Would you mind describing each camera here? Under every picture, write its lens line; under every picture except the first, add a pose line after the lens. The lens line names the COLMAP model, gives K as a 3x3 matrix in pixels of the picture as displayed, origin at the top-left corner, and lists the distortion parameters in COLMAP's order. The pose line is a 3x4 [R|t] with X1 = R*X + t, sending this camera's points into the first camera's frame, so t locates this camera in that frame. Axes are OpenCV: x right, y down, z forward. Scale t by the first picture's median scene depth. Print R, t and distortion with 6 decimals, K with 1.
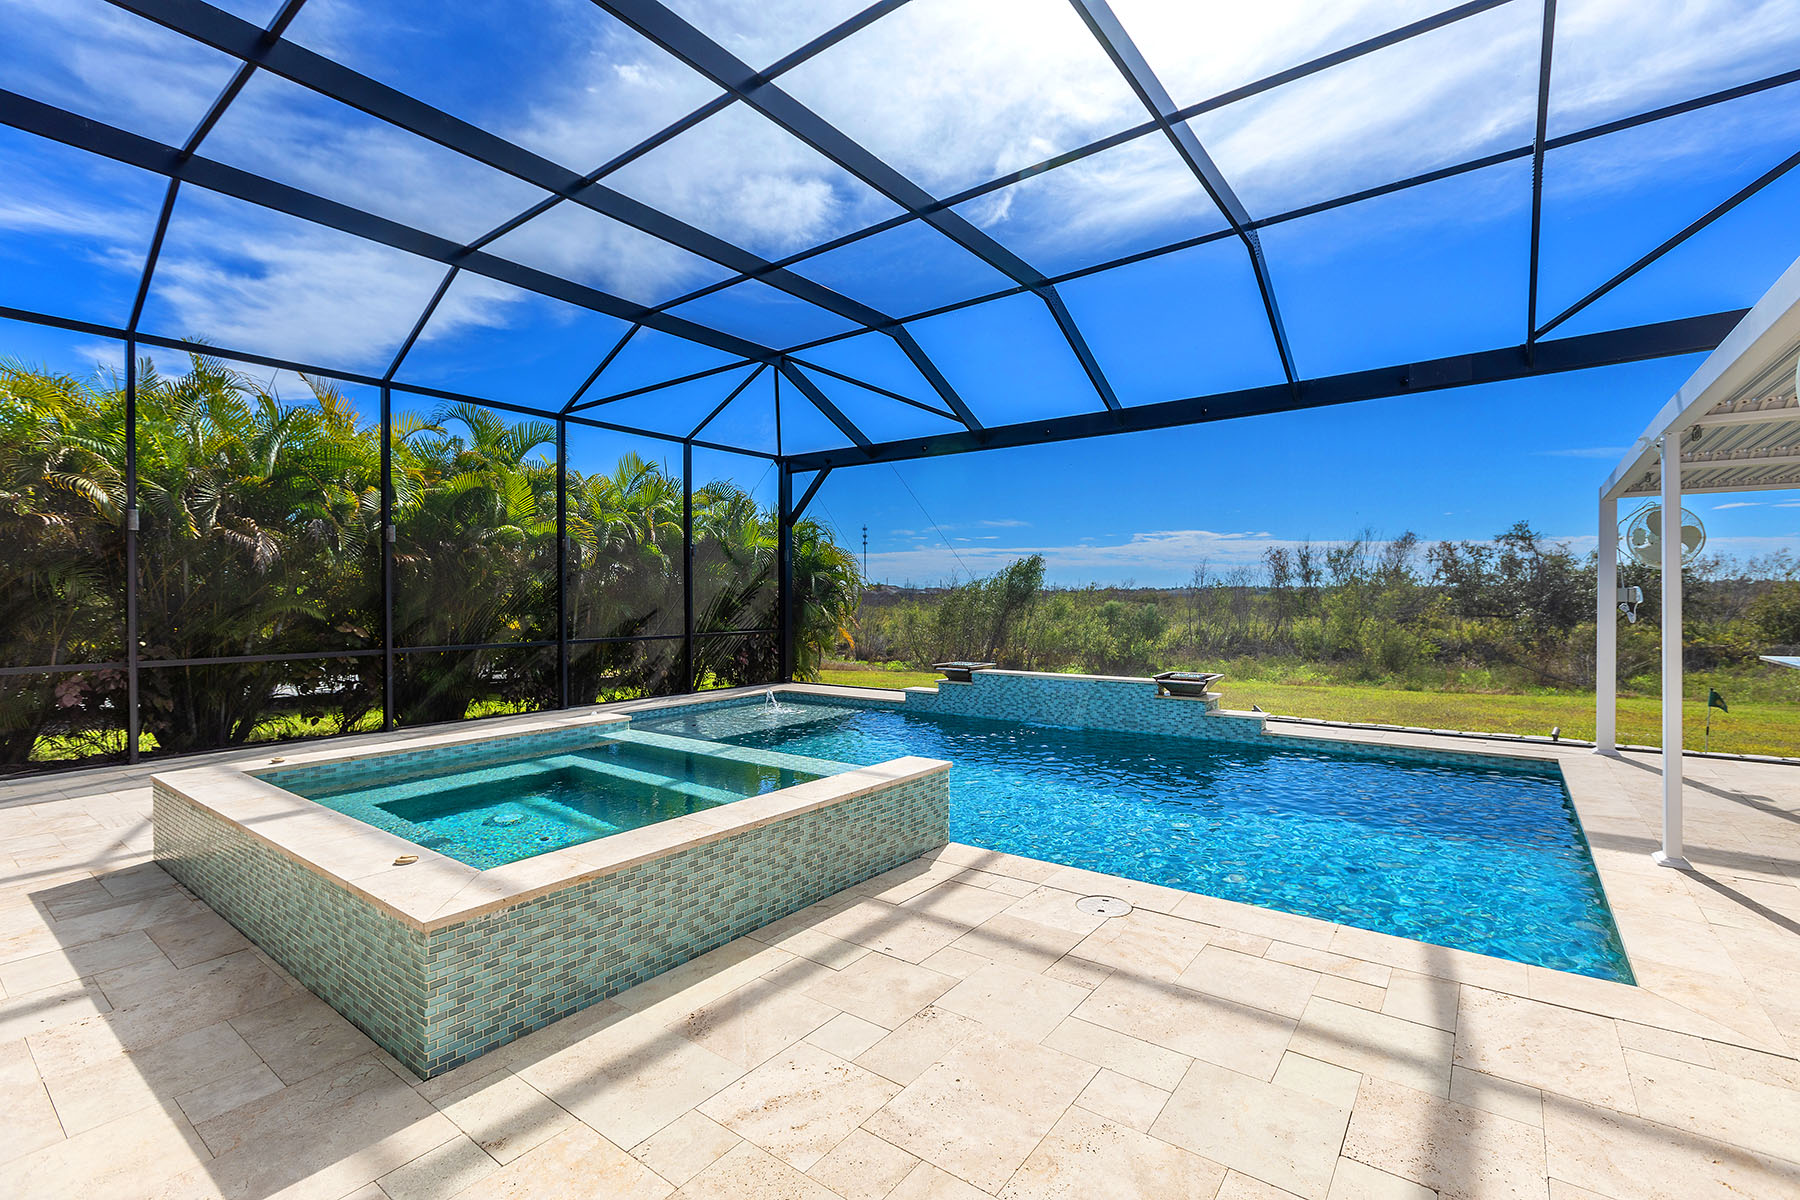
lens RADIAL K [[823.3, 0, 959.8], [0, 823.3, 611.0], [0, 0, 1]] dist [0.008152, -0.003312]
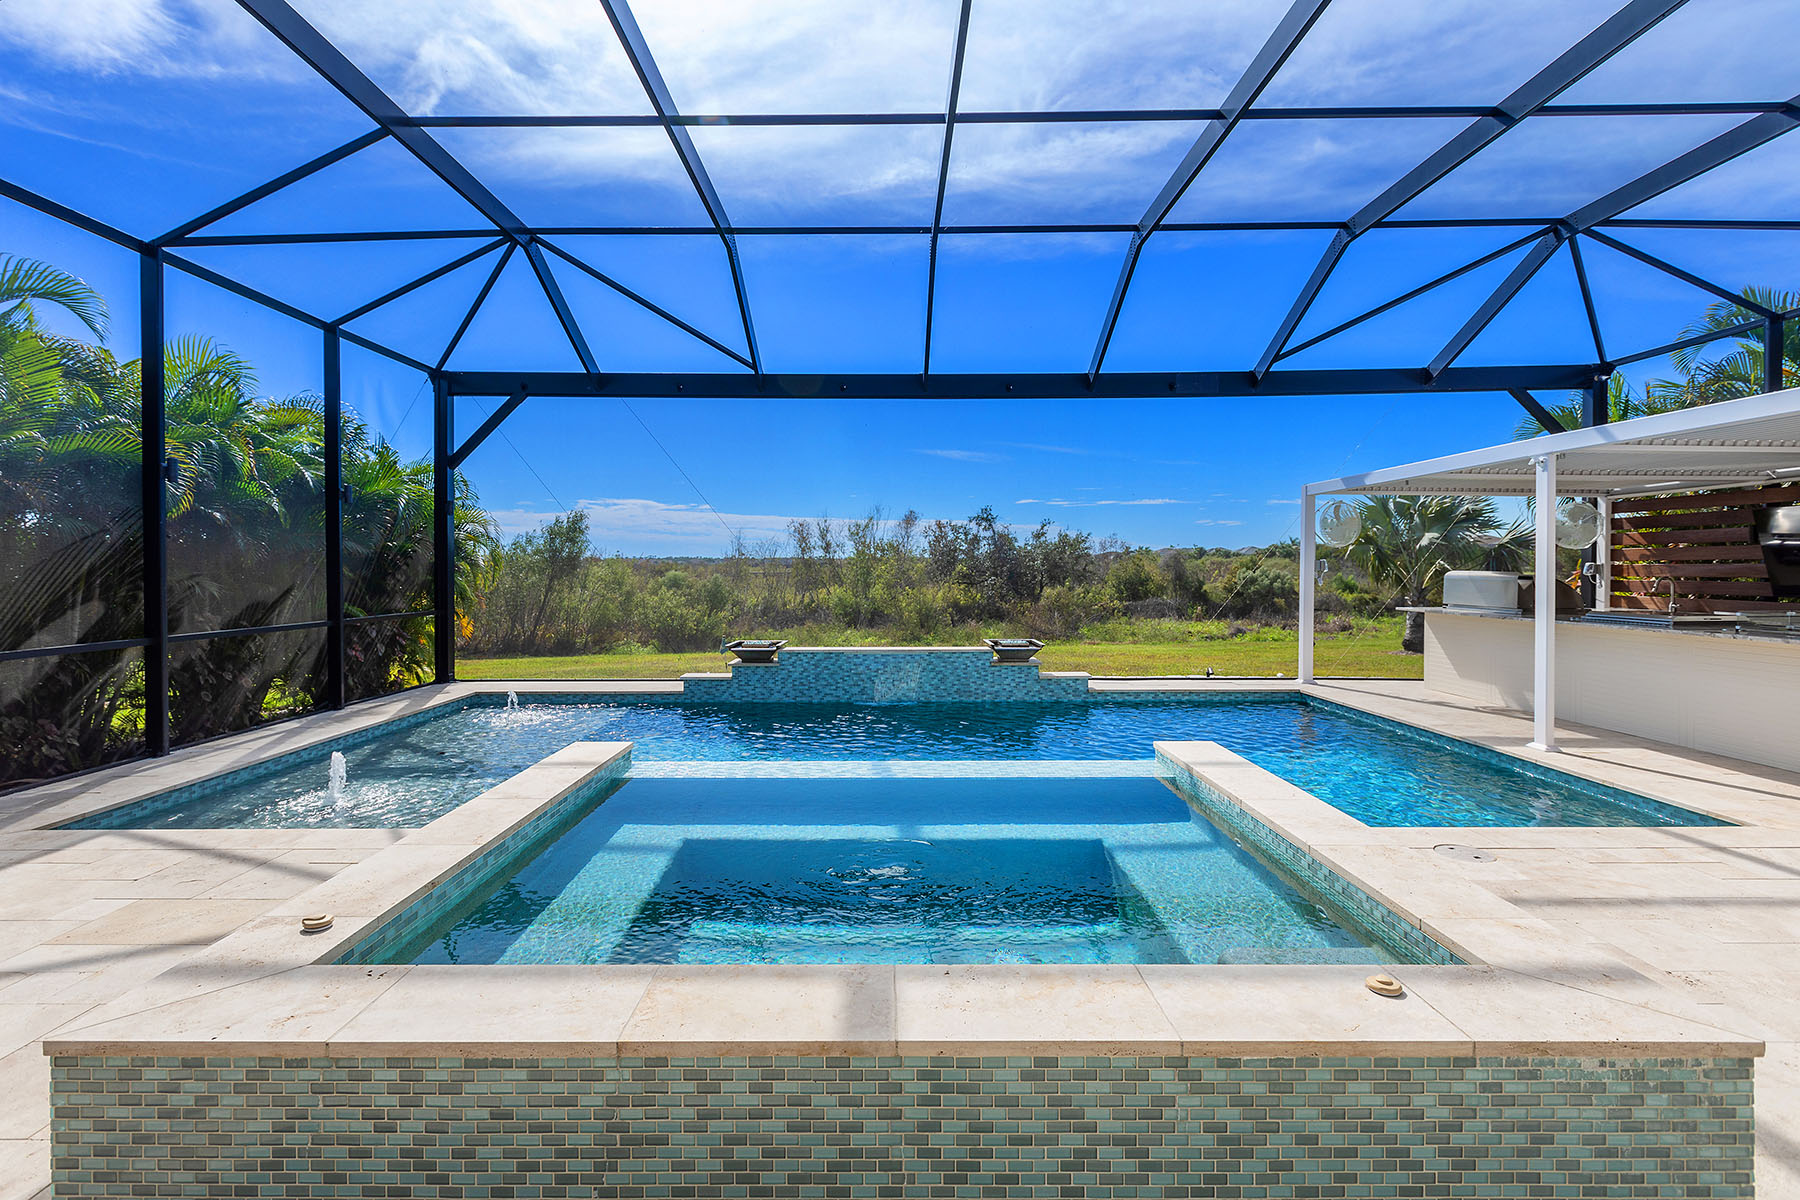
lens RADIAL K [[823.3, 0, 896.4], [0, 823.3, 584.2], [0, 0, 1]] dist [0.008152, -0.003312]
pose [[0.805925, -0.009928, 0.591934, -0.330528], [0.008146, 0.999951, 0.005680, -0.001076], [-0.591961, 0.000245, 0.805967, 0.179454]]
